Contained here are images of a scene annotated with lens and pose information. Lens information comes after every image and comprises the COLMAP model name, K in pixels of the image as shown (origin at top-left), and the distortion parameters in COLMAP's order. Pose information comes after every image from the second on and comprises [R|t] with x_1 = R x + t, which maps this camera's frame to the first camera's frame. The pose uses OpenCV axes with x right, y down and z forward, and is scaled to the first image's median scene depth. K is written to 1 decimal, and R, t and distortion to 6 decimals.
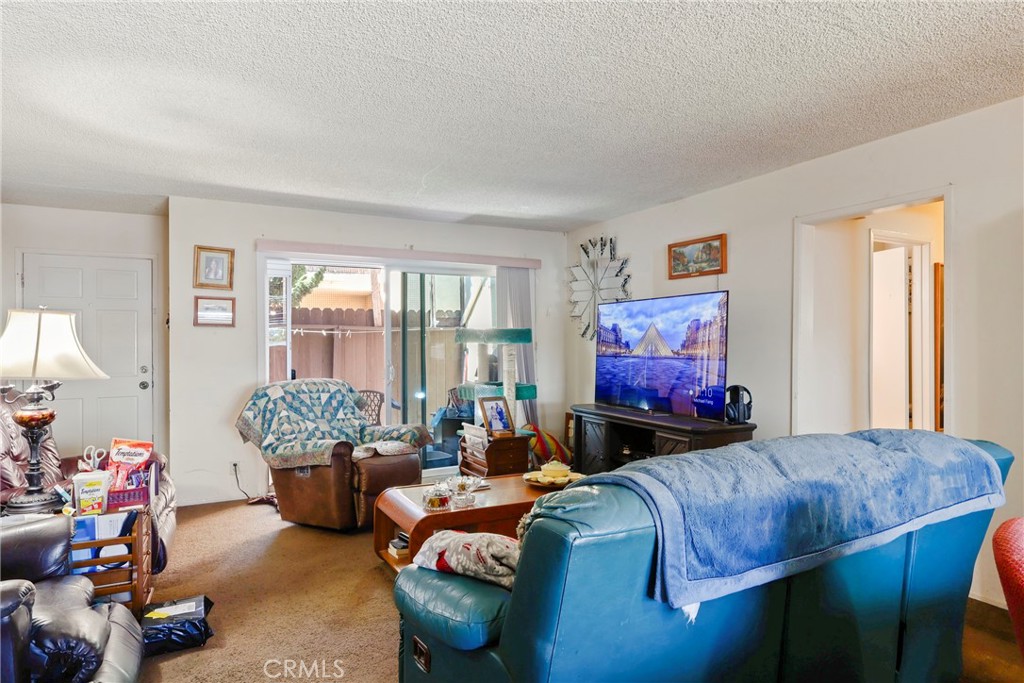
lens RADIAL K [[590.3, 0, 510.9], [0, 590.3, 343.6], [0, 0, 1]] dist [-0.001588, -0.000671]
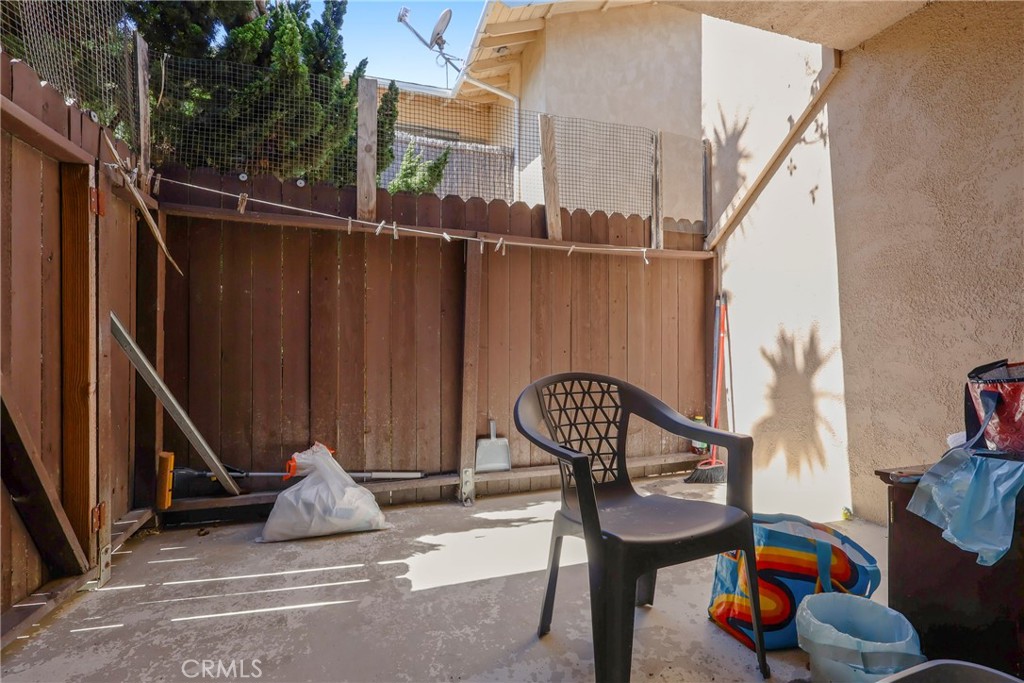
lens RADIAL K [[473.6, 0, 513.1], [0, 473.6, 339.2], [0, 0, 1]] dist [-0.000439, -0.000005]
pose [[0.989248, 0.004403, -0.146179, -0.166423], [-0.004716, 0.999987, -0.001792, 0.041938], [0.146169, 0.002462, 0.989257, 0.508986]]
